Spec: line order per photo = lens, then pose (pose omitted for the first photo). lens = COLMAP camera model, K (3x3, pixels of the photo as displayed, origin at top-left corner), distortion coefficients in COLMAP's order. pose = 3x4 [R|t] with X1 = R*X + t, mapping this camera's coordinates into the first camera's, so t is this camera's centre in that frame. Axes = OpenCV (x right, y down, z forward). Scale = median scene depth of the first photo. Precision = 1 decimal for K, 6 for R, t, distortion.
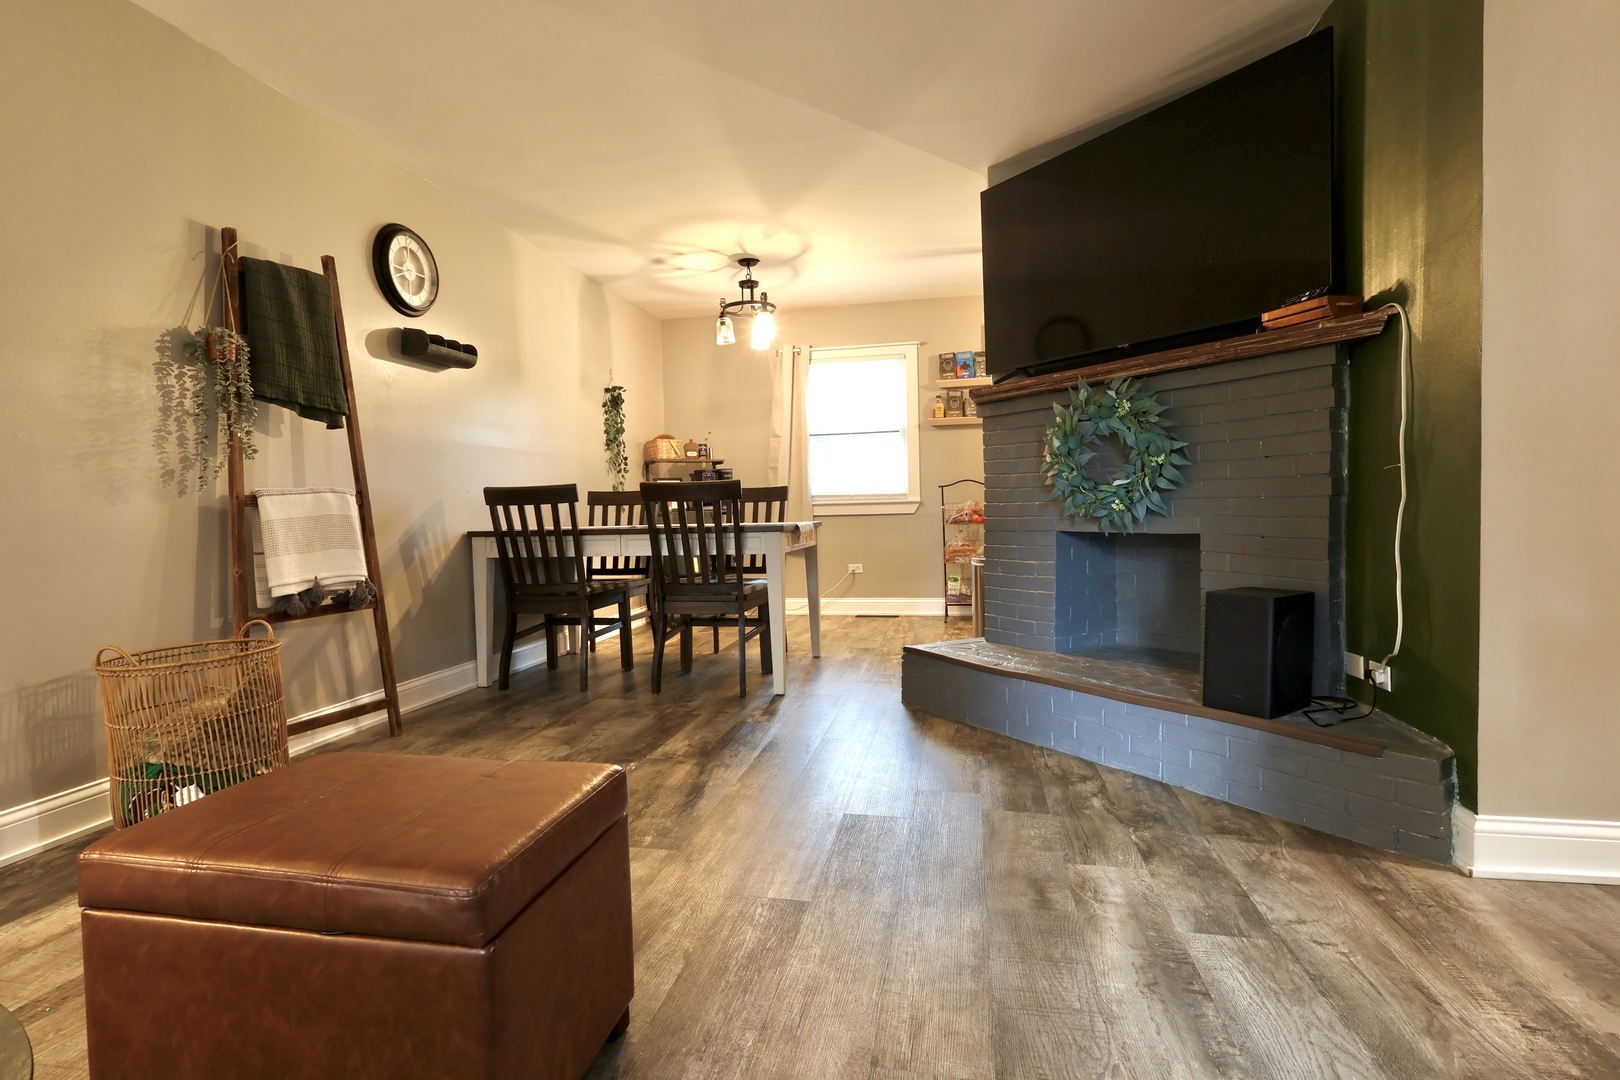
lens RADIAL K [[790.6, 0, 808.7], [0, 790.6, 536.3], [0, 0, 1]] dist [0.002627, 0.000532]
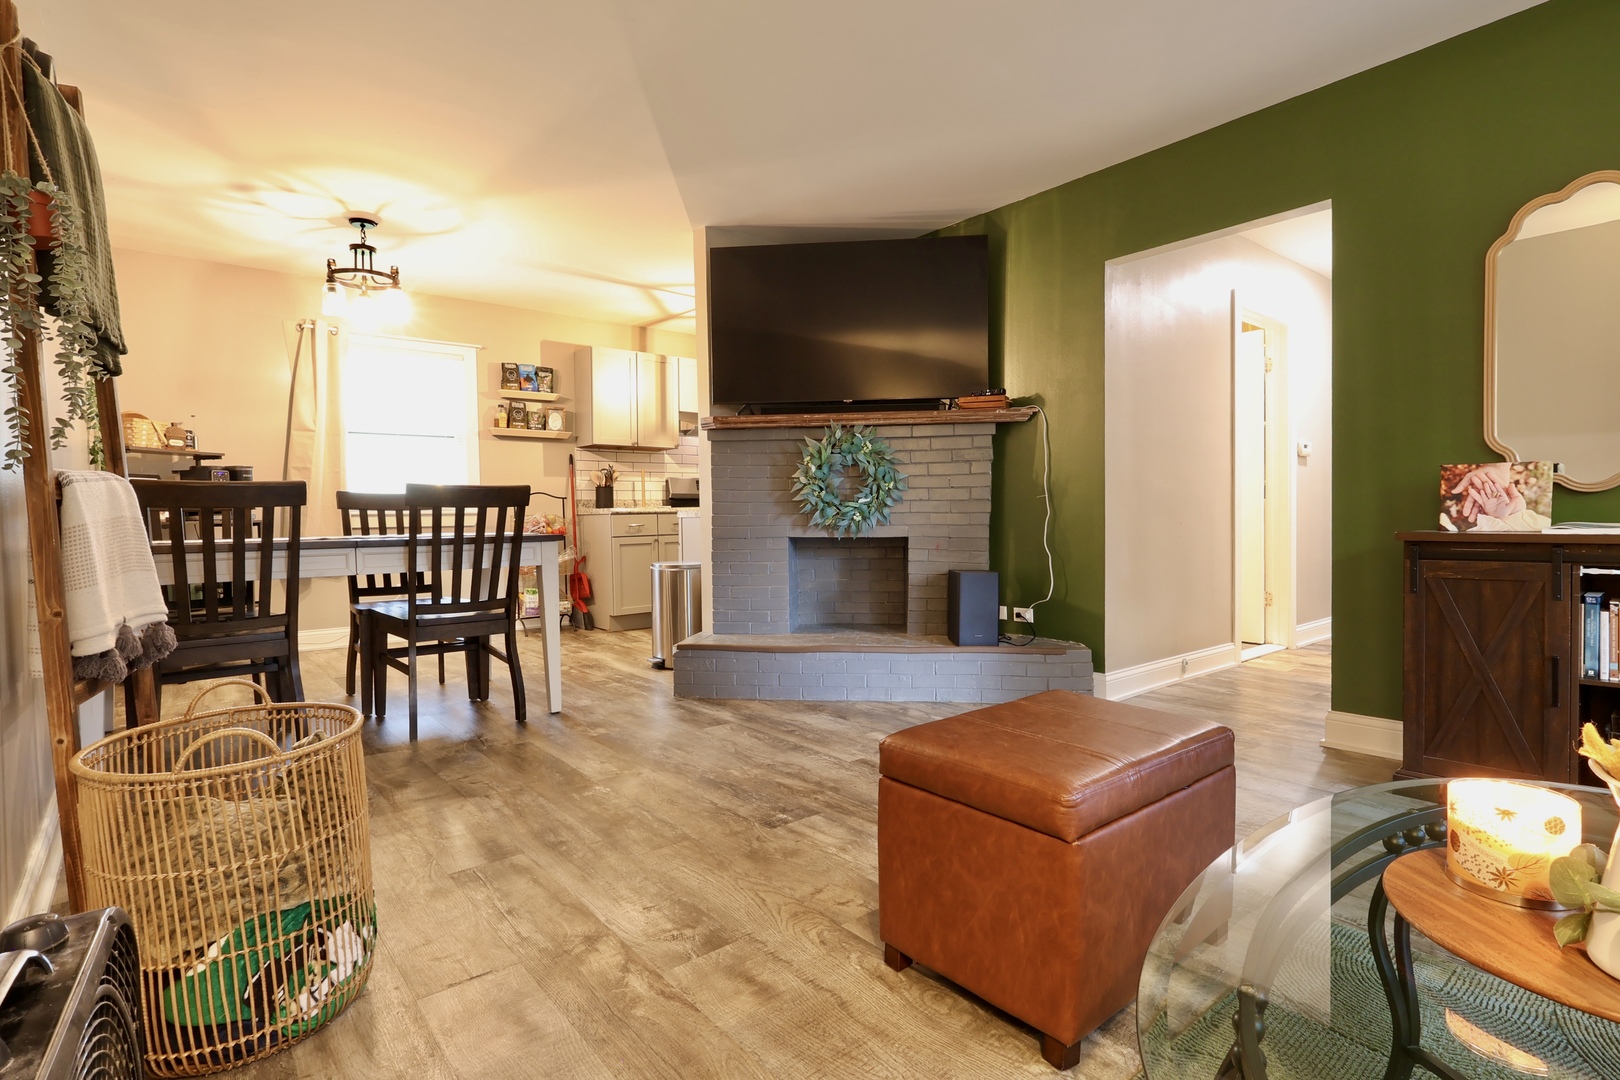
lens RADIAL K [[790.6, 0, 805.4], [0, 790.6, 538.0], [0, 0, 1]] dist [0.002627, 0.000532]
pose [[0.637826, -0.008711, 0.770131, -0.572634], [0.023749, 0.999683, -0.008361, 0.005058], [-0.769814, 0.023623, 0.637831, 0.153769]]
